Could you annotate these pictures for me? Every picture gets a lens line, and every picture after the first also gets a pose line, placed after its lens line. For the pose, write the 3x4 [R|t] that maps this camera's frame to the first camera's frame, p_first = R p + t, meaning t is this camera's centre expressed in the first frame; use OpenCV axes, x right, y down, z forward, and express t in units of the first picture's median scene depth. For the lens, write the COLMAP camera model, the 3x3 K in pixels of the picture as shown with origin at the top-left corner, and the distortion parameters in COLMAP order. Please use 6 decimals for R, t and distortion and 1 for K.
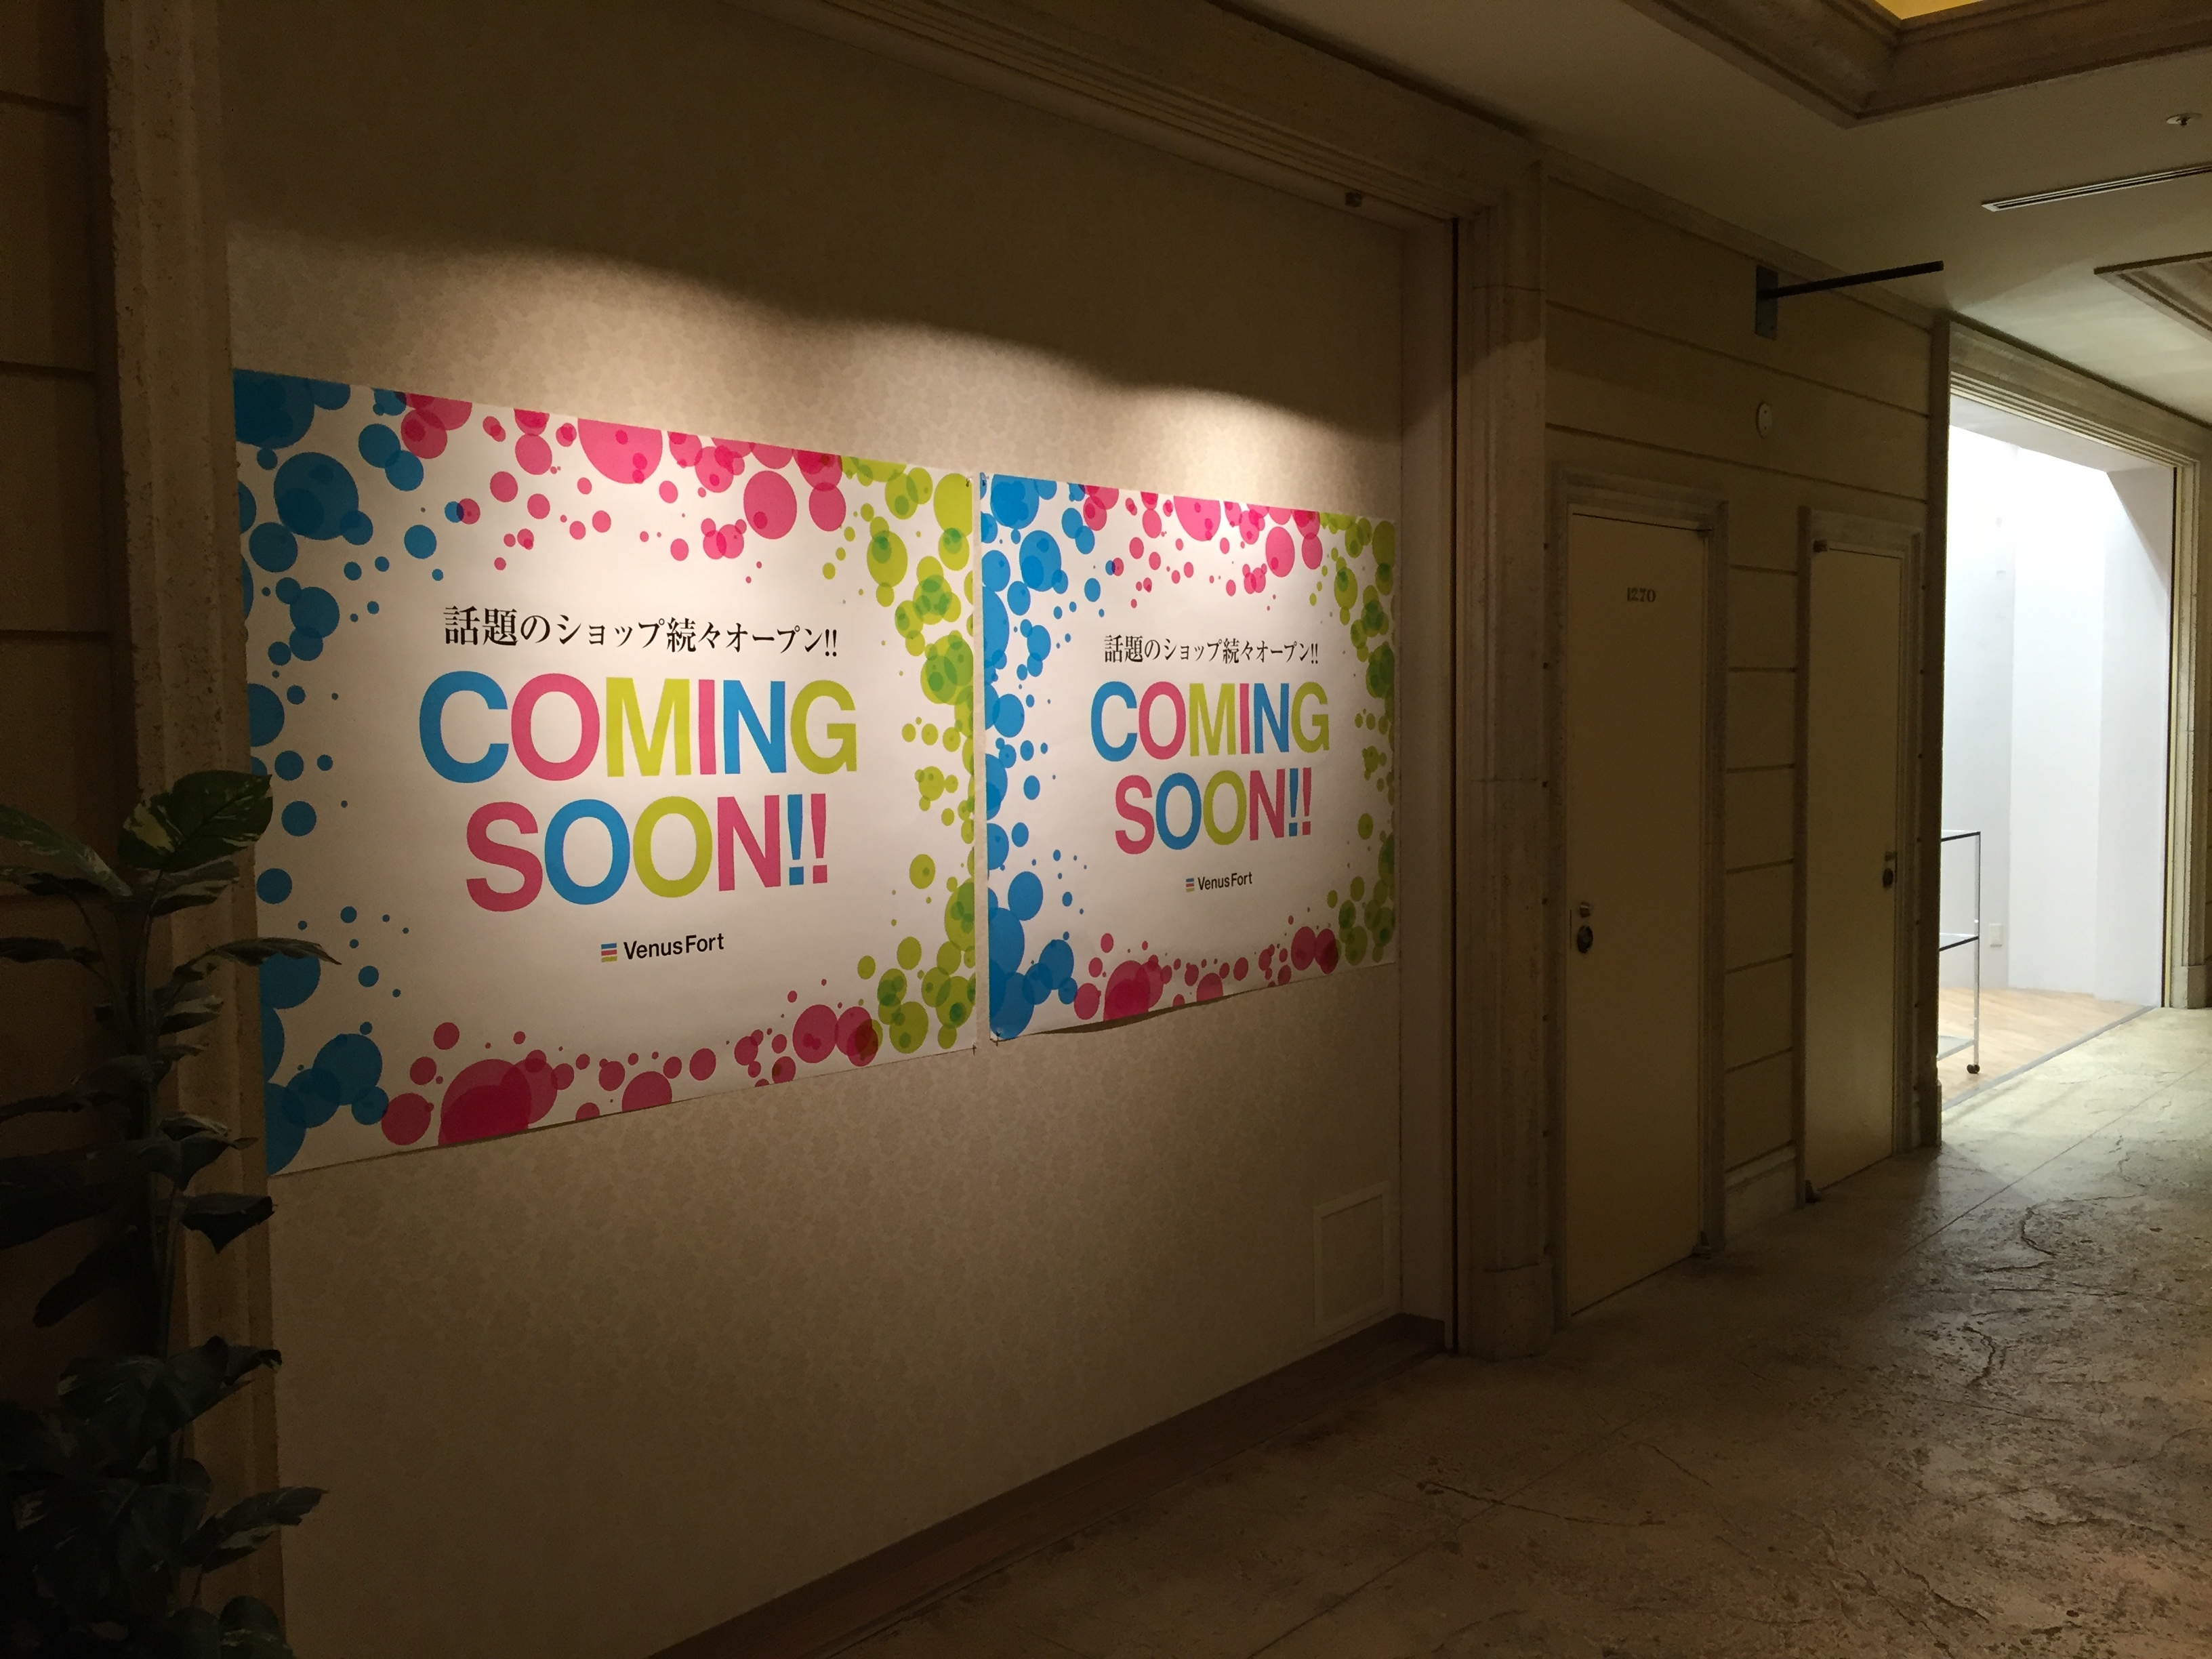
lens RADIAL K [[1898.0, 0, 1106.0], [0, 1898.0, 829.5], [0, 0, 1]] dist [0.005169, -0.004045]
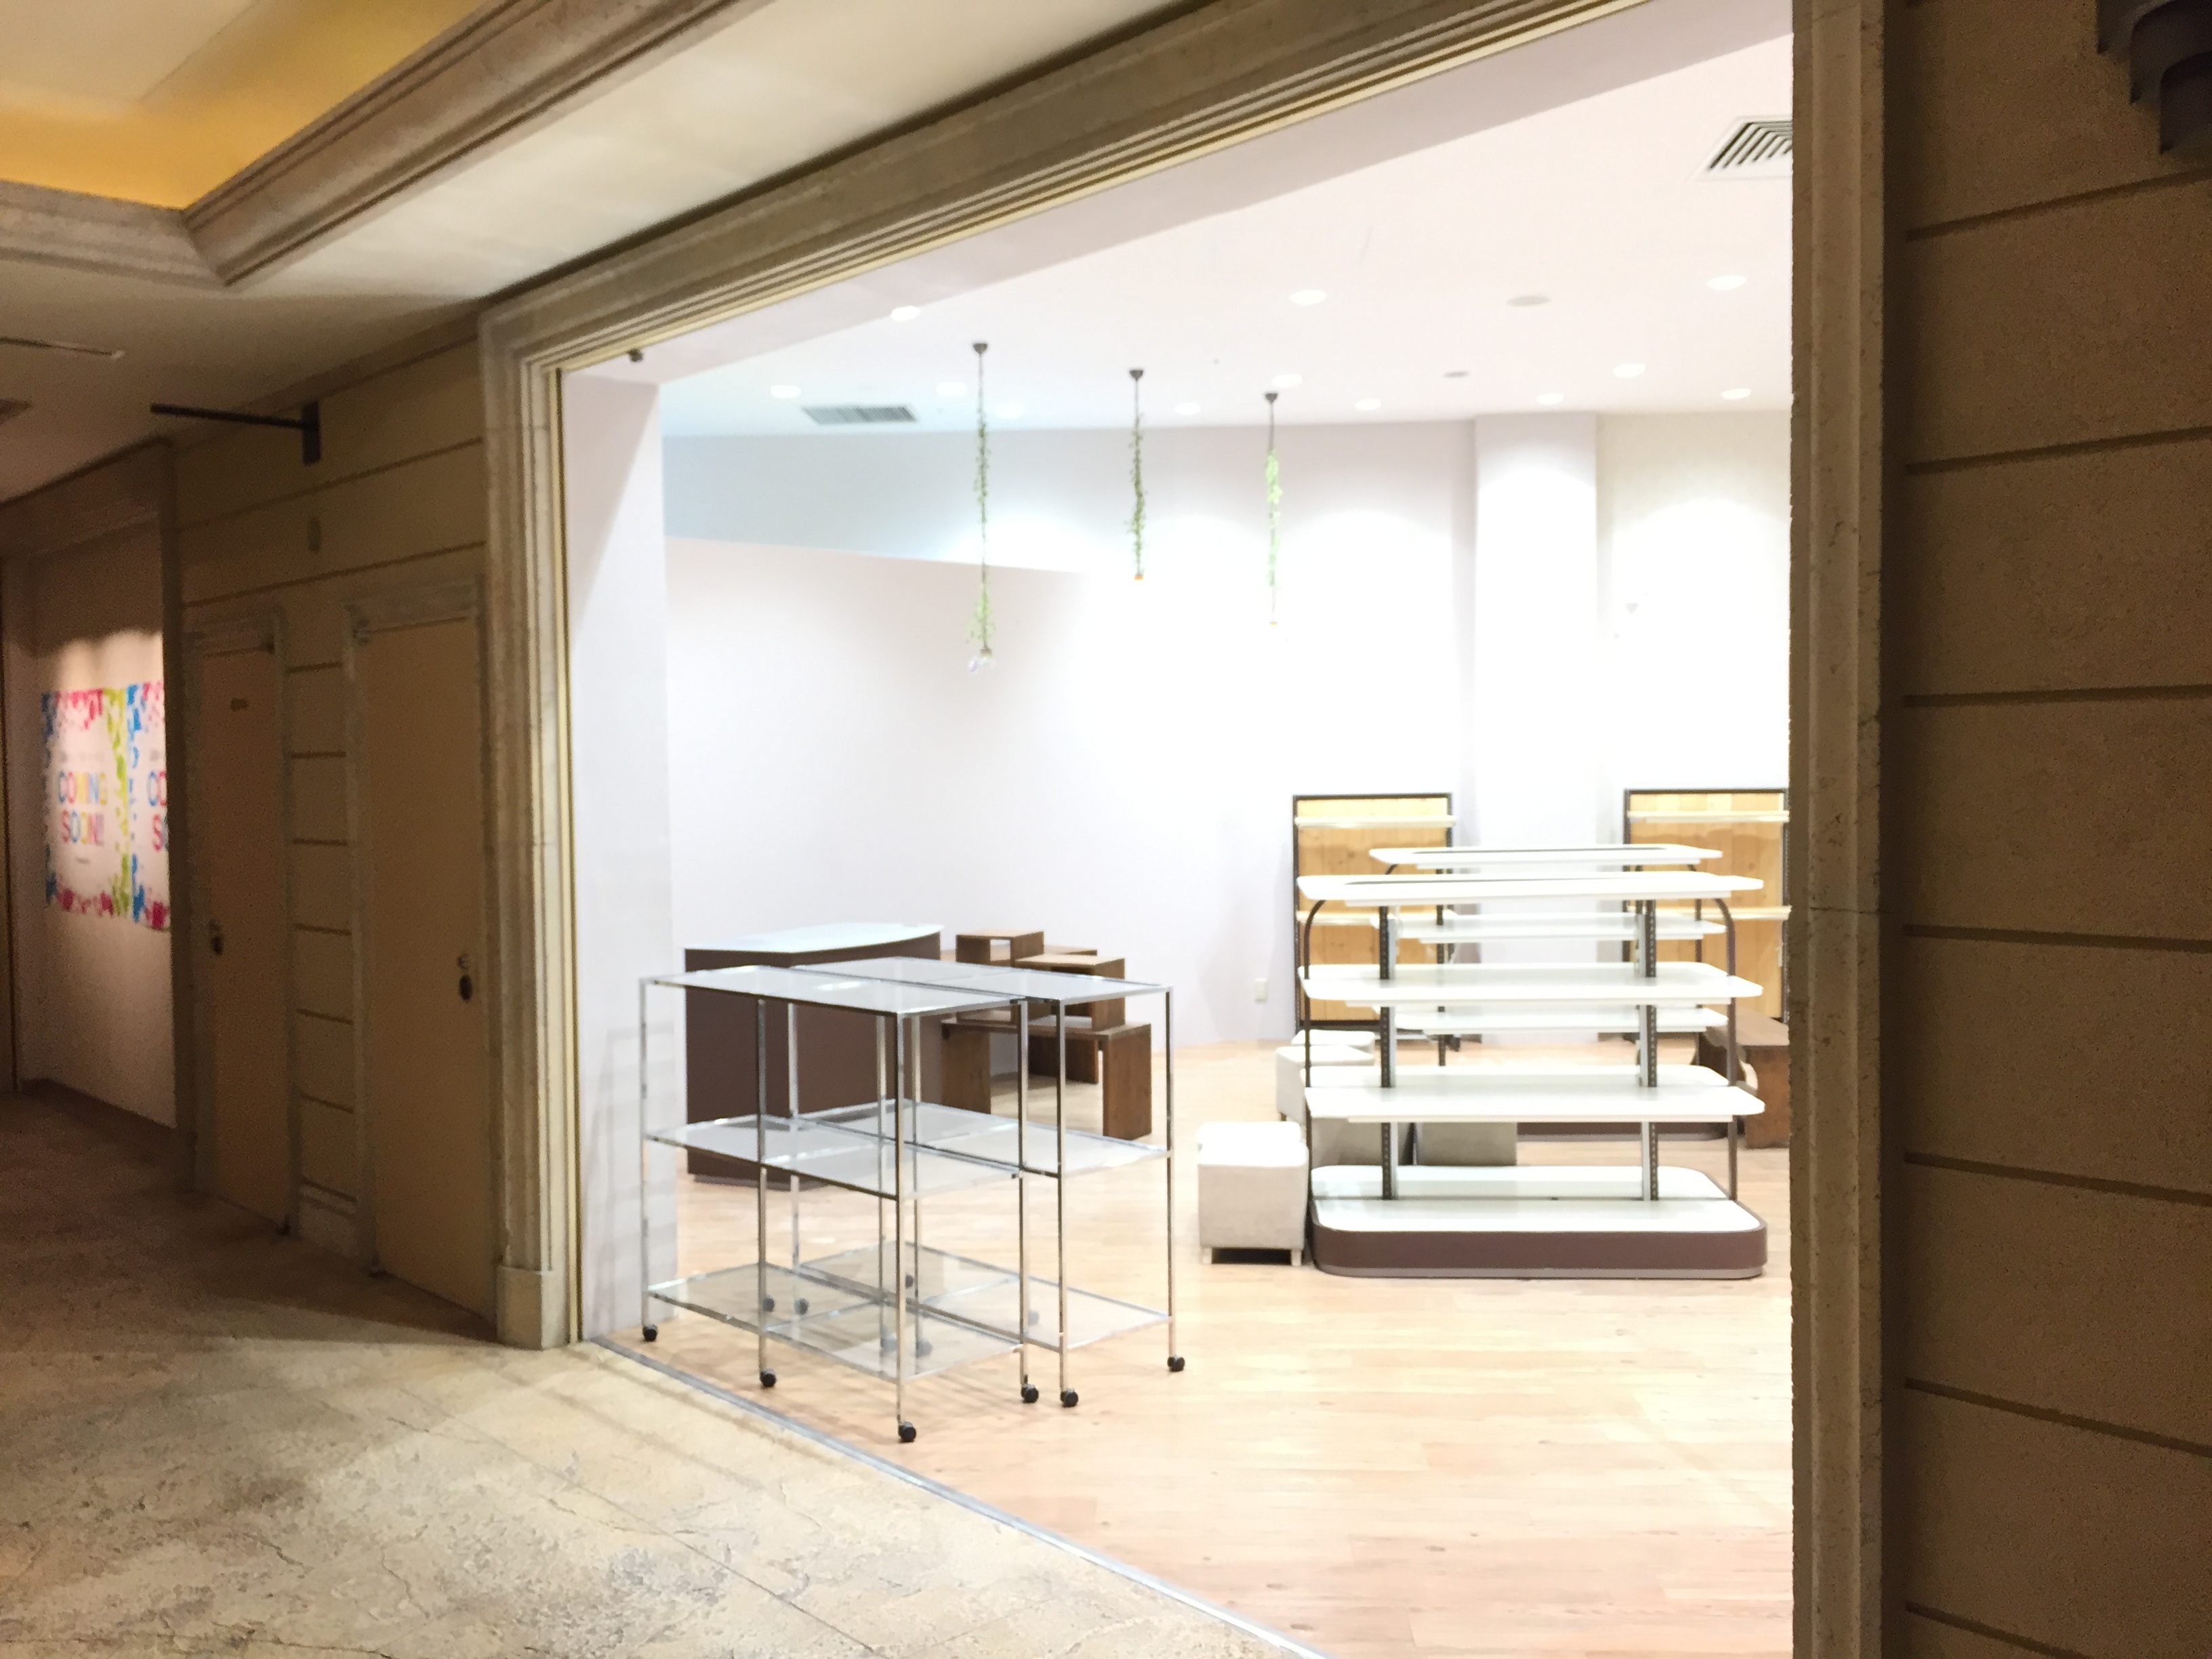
lens RADIAL K [[1889.9, 0, 1151.0], [0, 1889.9, 830.6], [0, 0, 1]] dist [0.002635, 0.185847]
pose [[-0.078479, 0.042320, -0.996017, 0.856891], [-0.054403, 0.997428, 0.046667, -0.071003], [0.995430, 0.057849, -0.075975, 0.942225]]
